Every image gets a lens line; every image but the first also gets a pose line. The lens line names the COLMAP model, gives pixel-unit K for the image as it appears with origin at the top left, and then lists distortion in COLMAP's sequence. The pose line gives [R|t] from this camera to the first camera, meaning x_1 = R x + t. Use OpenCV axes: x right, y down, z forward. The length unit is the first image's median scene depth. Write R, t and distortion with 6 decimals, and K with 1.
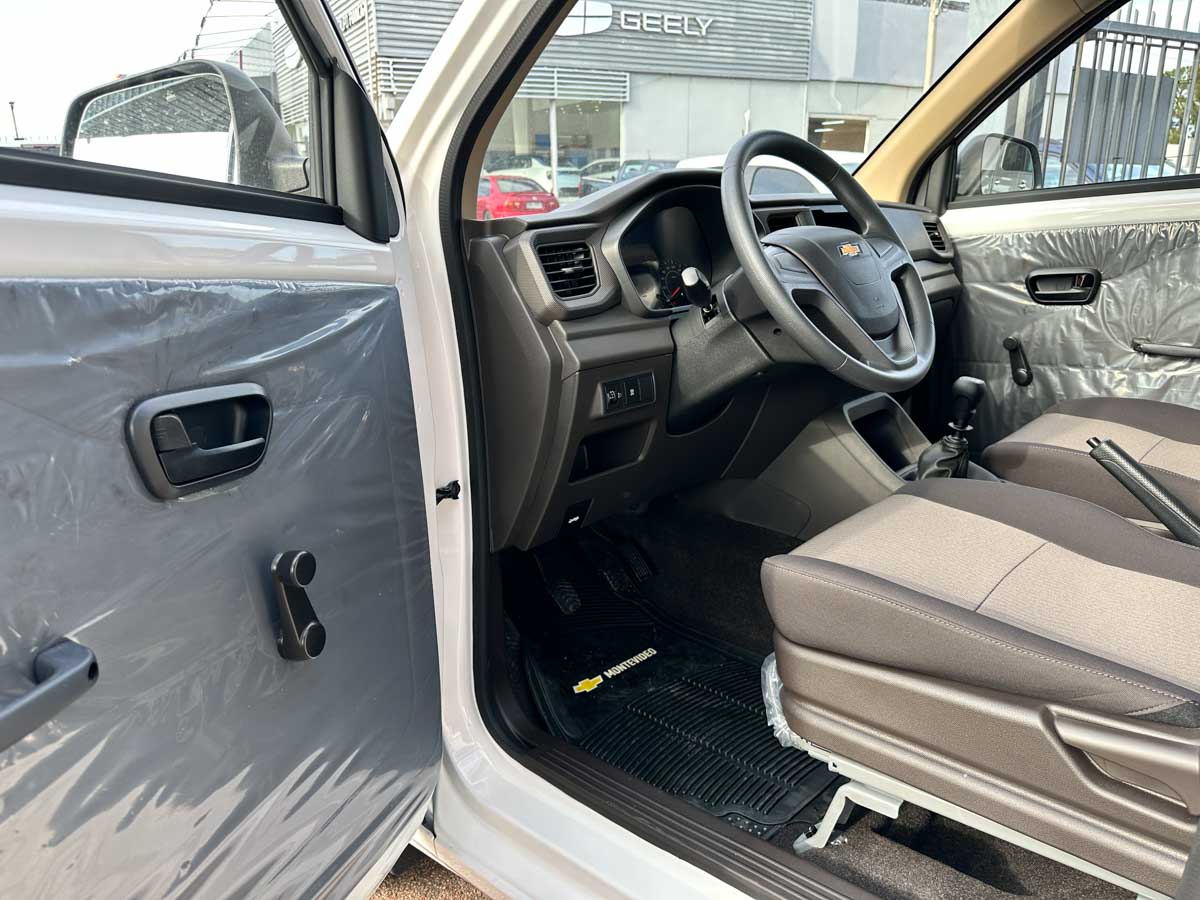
lens RADIAL K [[844.3, 0, 598.1], [0, 844.3, 451.1], [0, 0, 1]] dist [0.002775, -0.006898]
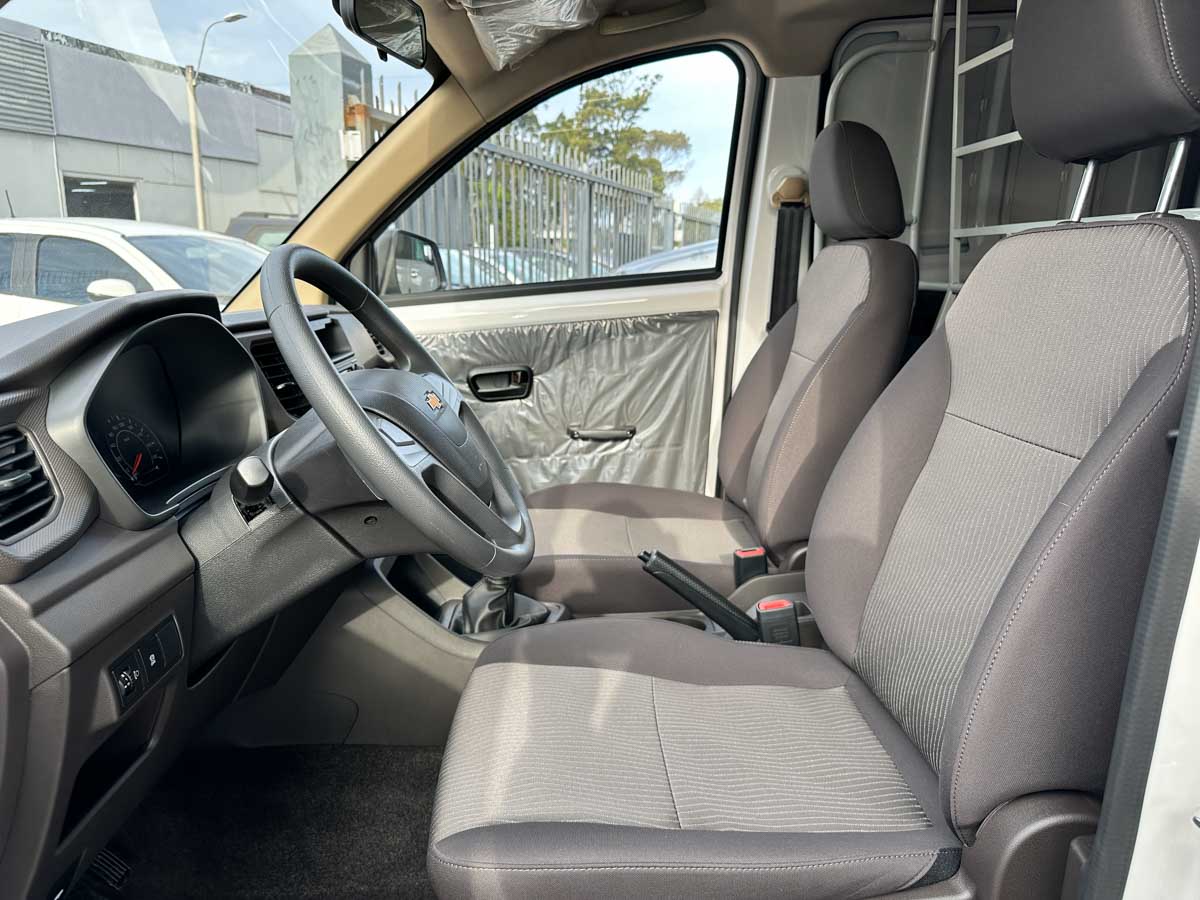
lens RADIAL K [[846.2, 0, 599.9], [0, 846.2, 435.6], [0, 0, 1]] dist [0.065676, -0.052258]
pose [[0.717223, -0.126306, 0.685301, -0.080612], [0.191527, 0.981292, -0.019590, -0.093536], [-0.670006, 0.145304, 0.727996, 0.187617]]
